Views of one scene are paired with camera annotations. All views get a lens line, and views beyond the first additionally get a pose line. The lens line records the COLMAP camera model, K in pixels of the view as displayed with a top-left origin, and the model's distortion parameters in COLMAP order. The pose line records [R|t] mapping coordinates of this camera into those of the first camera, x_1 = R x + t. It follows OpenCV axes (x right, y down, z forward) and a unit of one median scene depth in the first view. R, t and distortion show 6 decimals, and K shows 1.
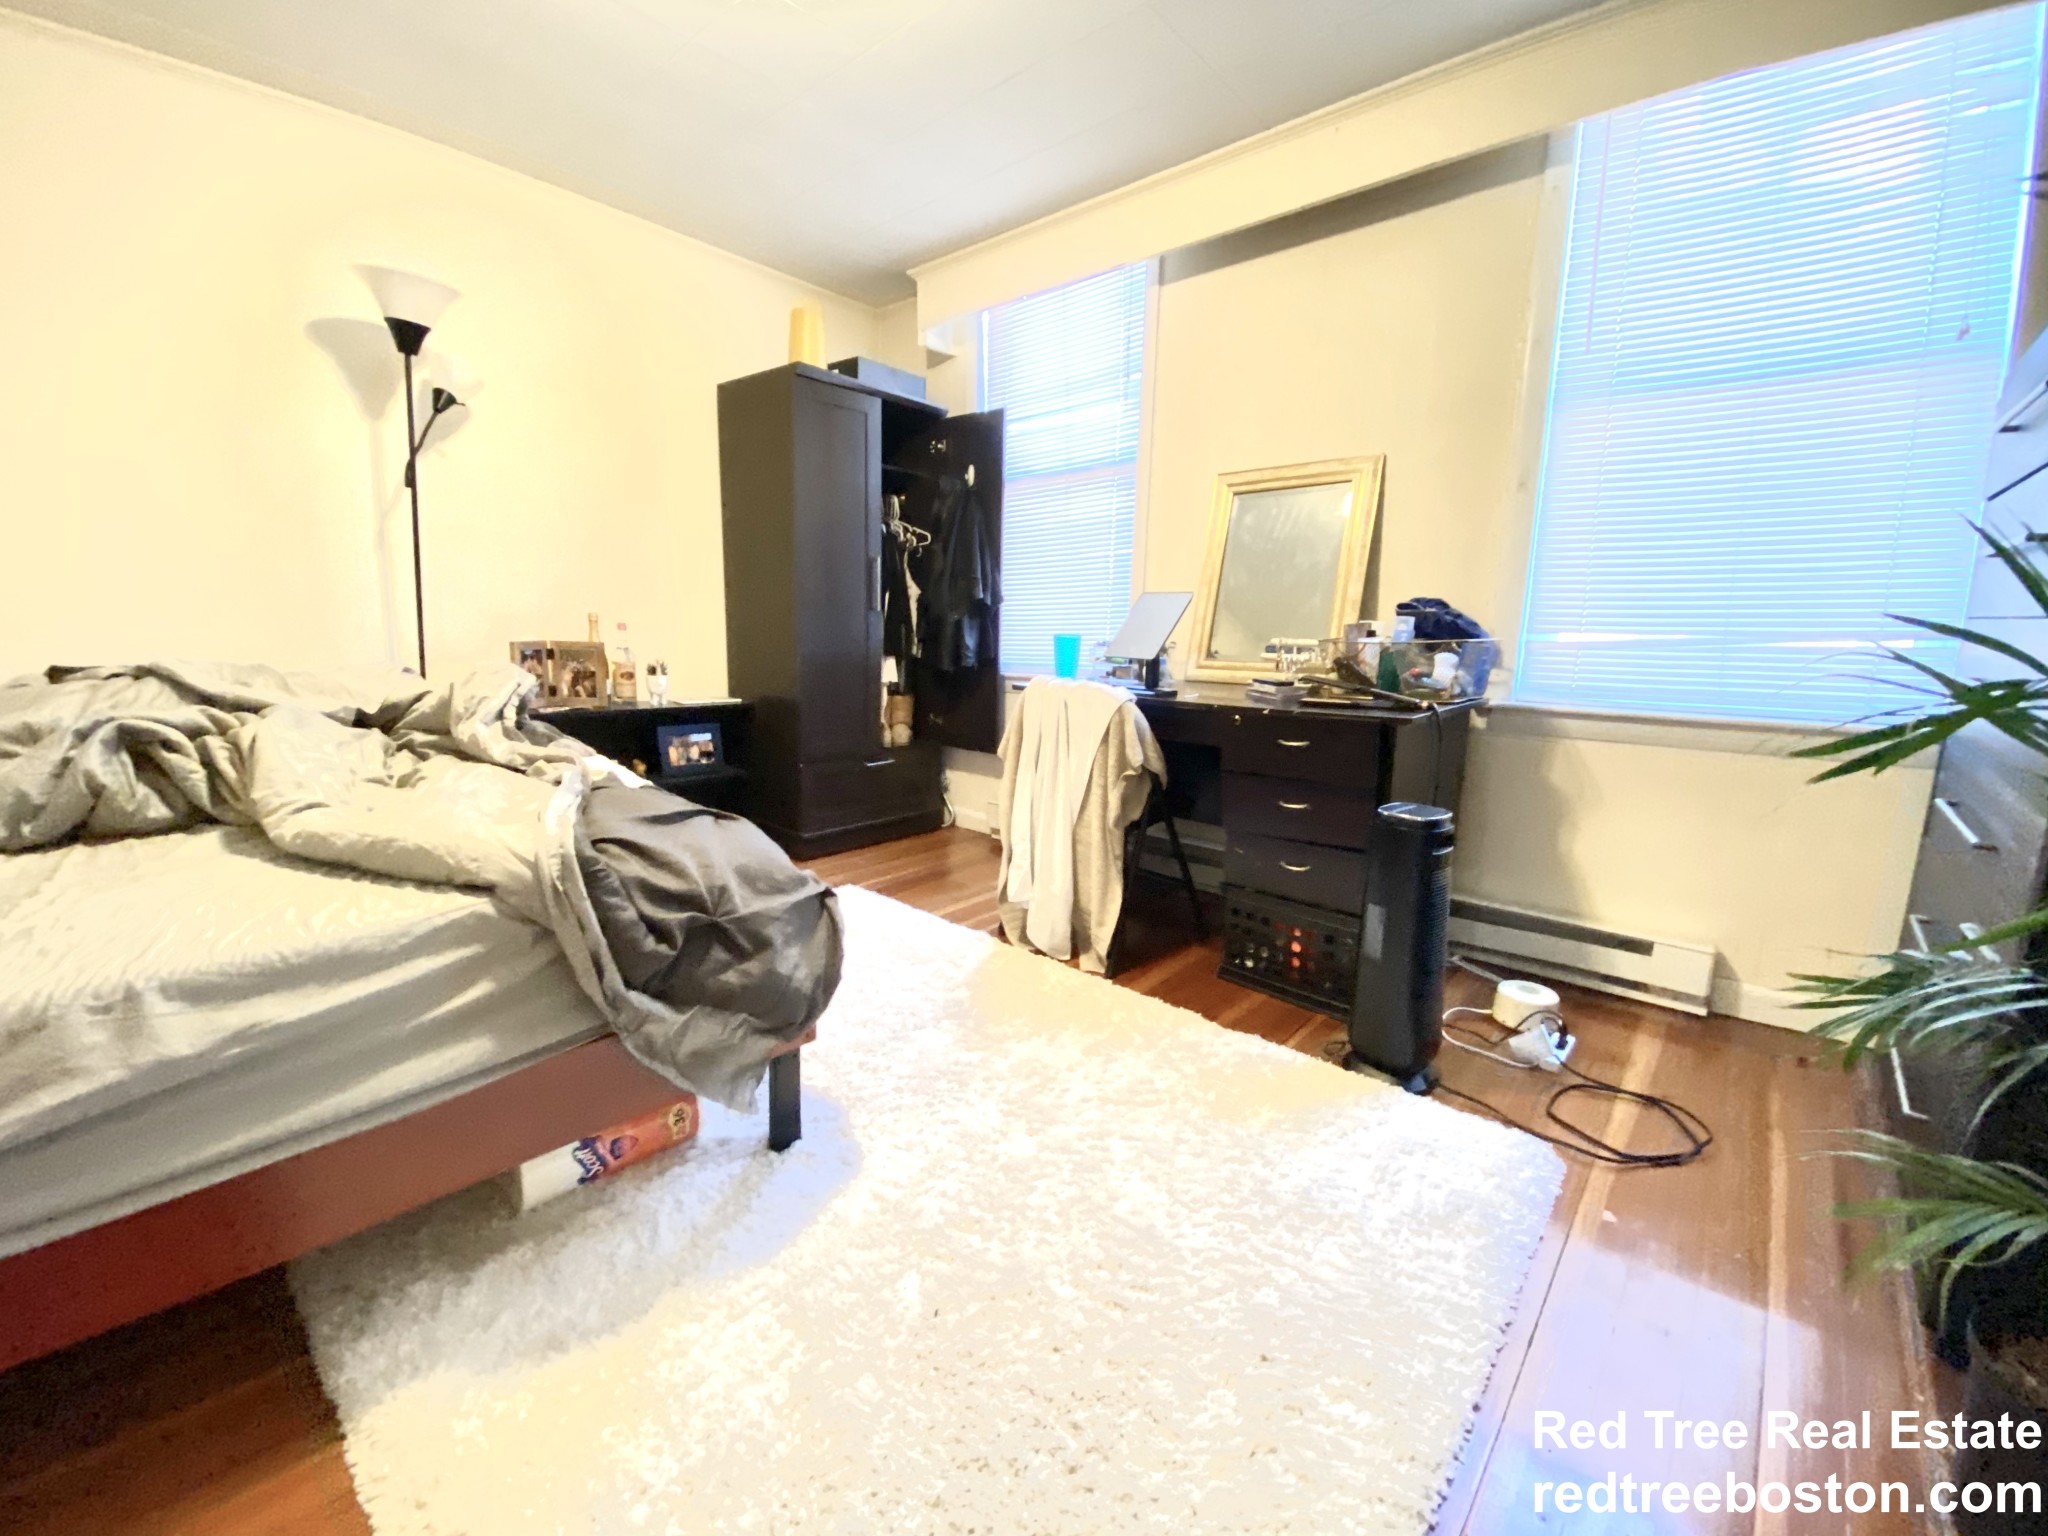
lens RADIAL K [[838.5, 0, 1023.9], [0, 838.5, 769.9], [0, 0, 1]] dist [0.015710, -0.017997]
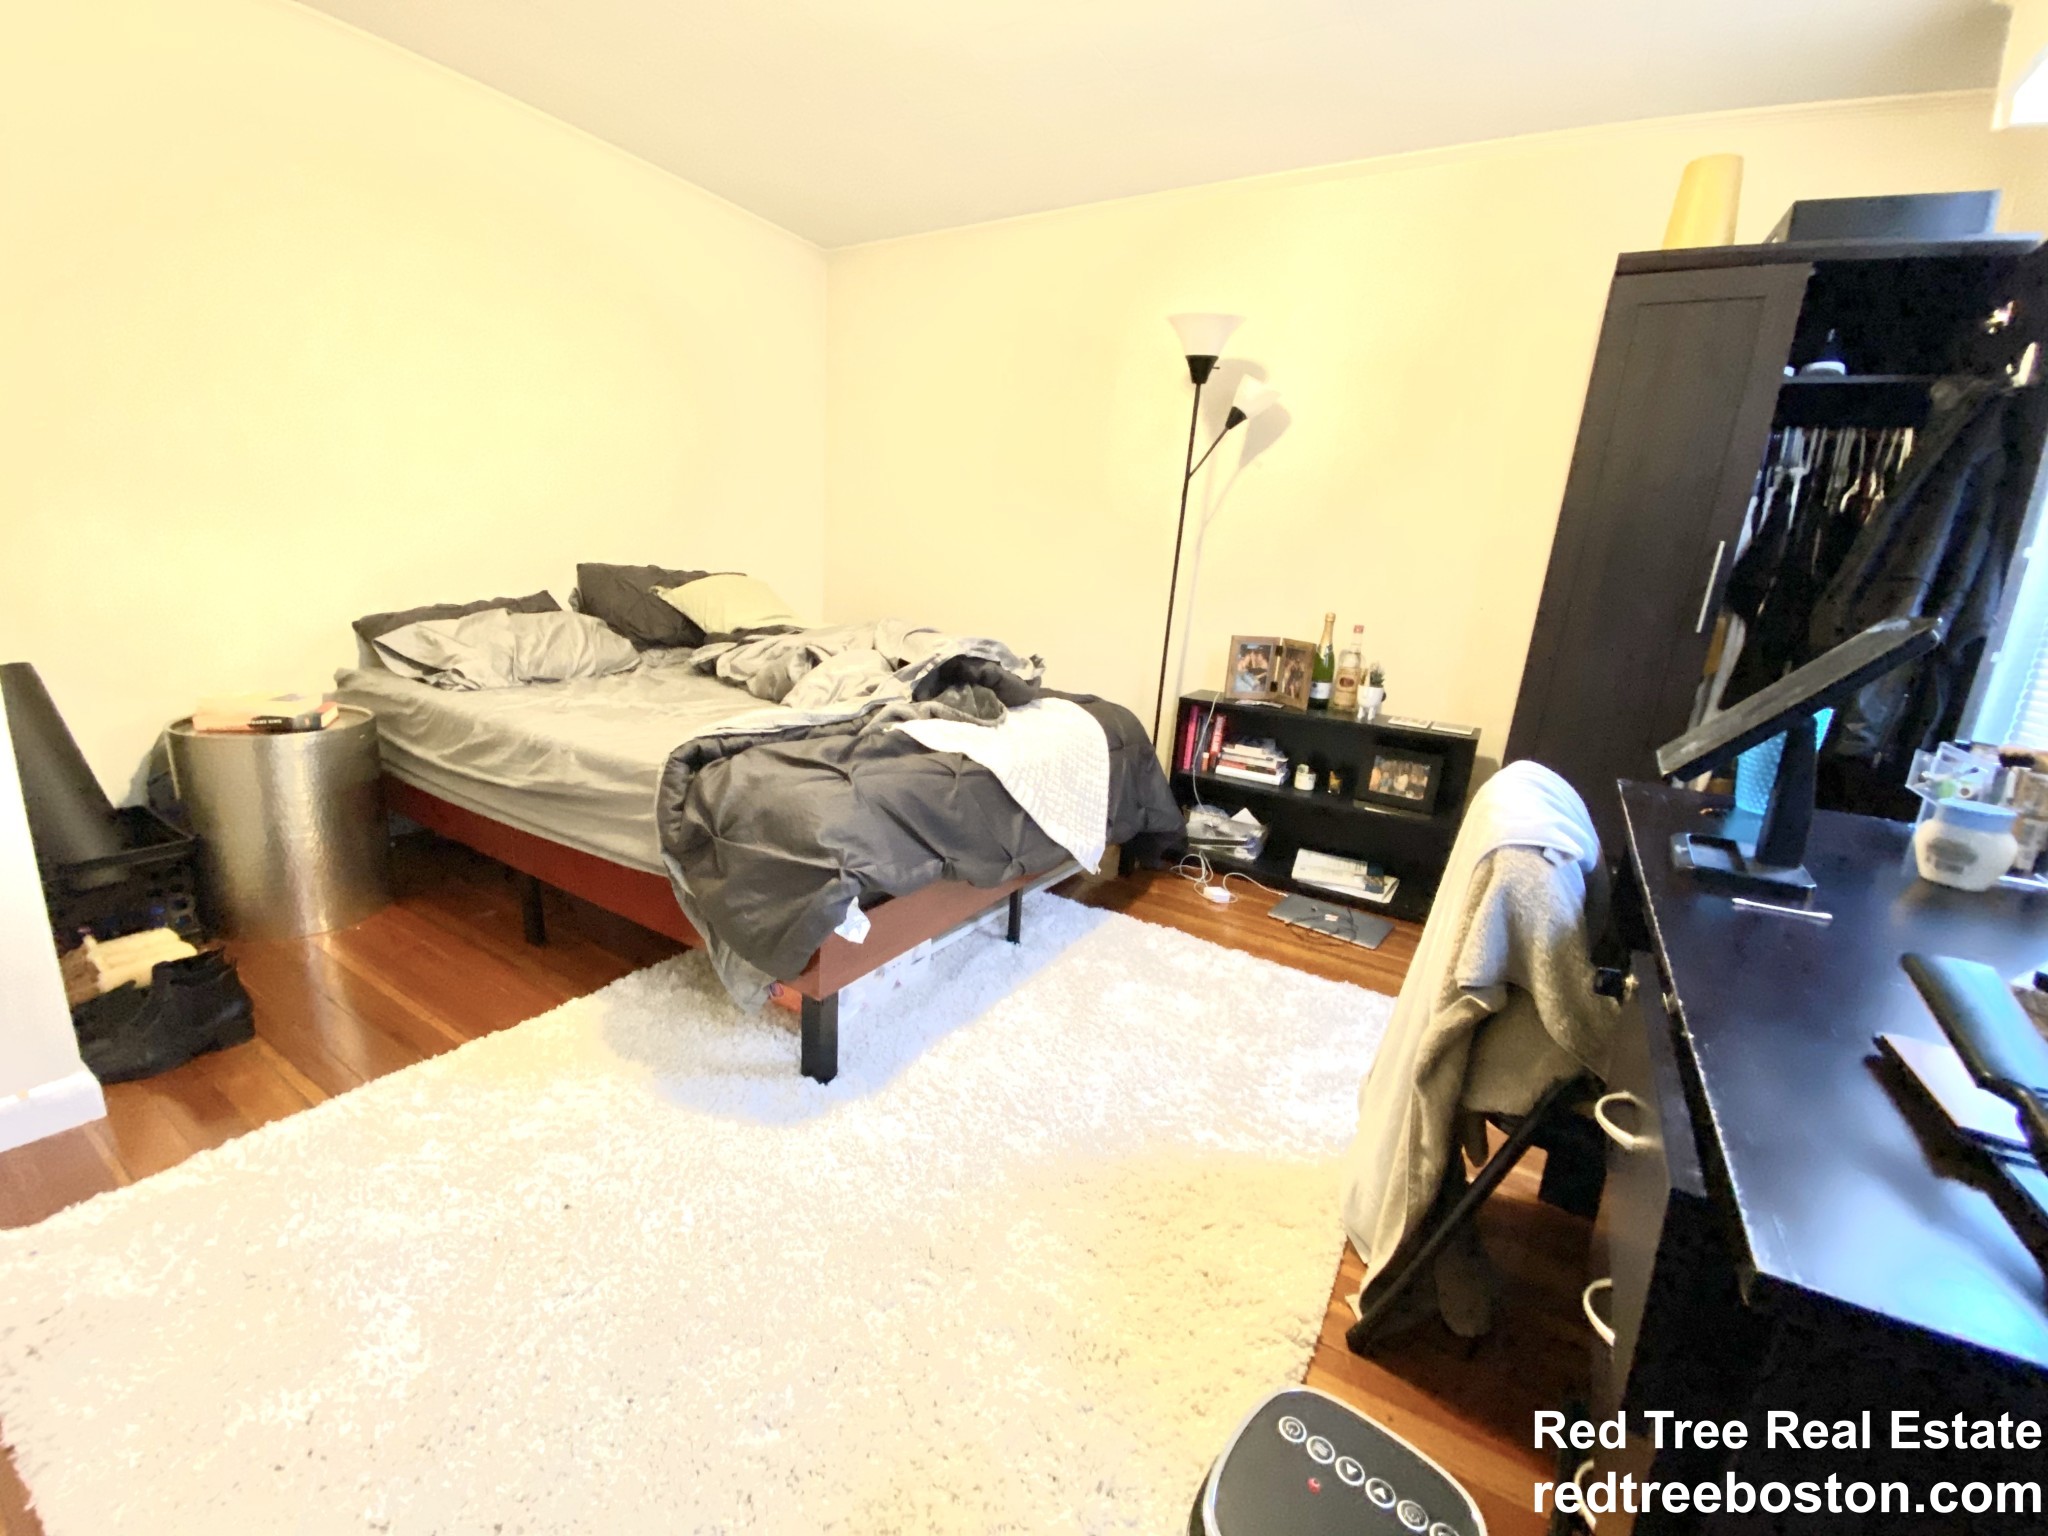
lens RADIAL K [[838.5, 0, 1023.9], [0, 838.5, 769.9], [0, 0, 1]] dist [0.015710, -0.017997]
pose [[0.163614, 0.216222, -0.962537, 0.697984], [-0.226761, 0.957803, 0.176613, -0.188862], [0.960109, 0.189370, 0.205741, 0.897722]]
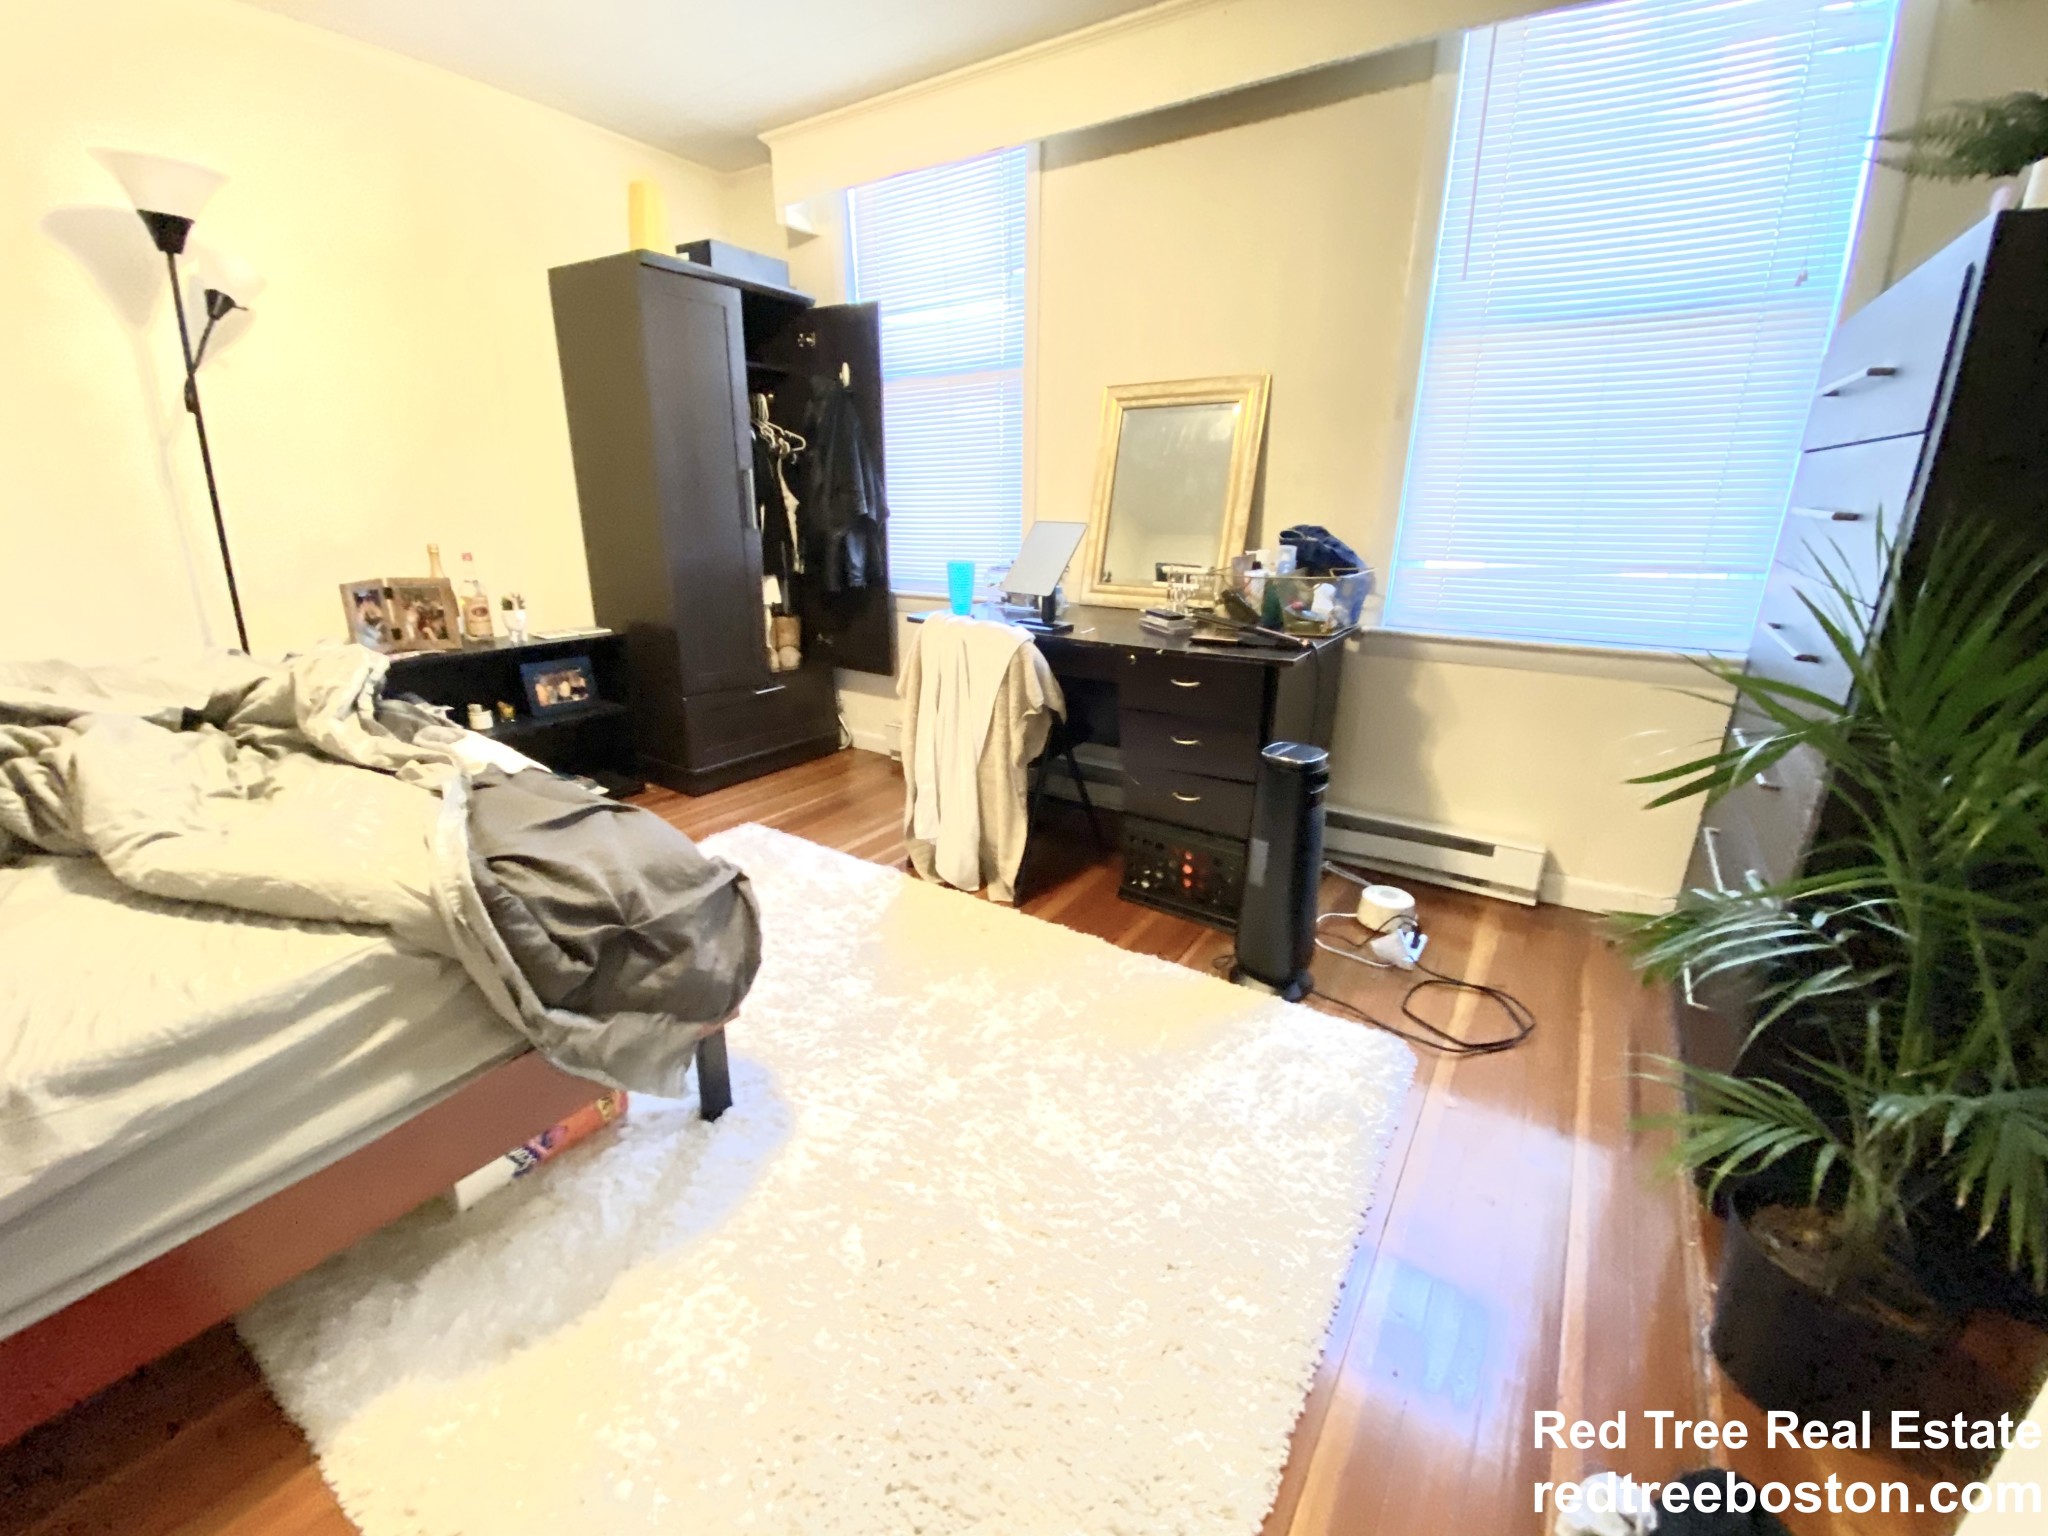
lens RADIAL K [[838.5, 0, 1023.9], [0, 838.5, 769.9], [0, 0, 1]] dist [0.015710, -0.017997]
pose [[0.990638, -0.052261, 0.126118, -0.016113], [0.033446, 0.988581, 0.146934, -0.103821], [-0.132357, -0.141340, 0.981073, -0.008745]]
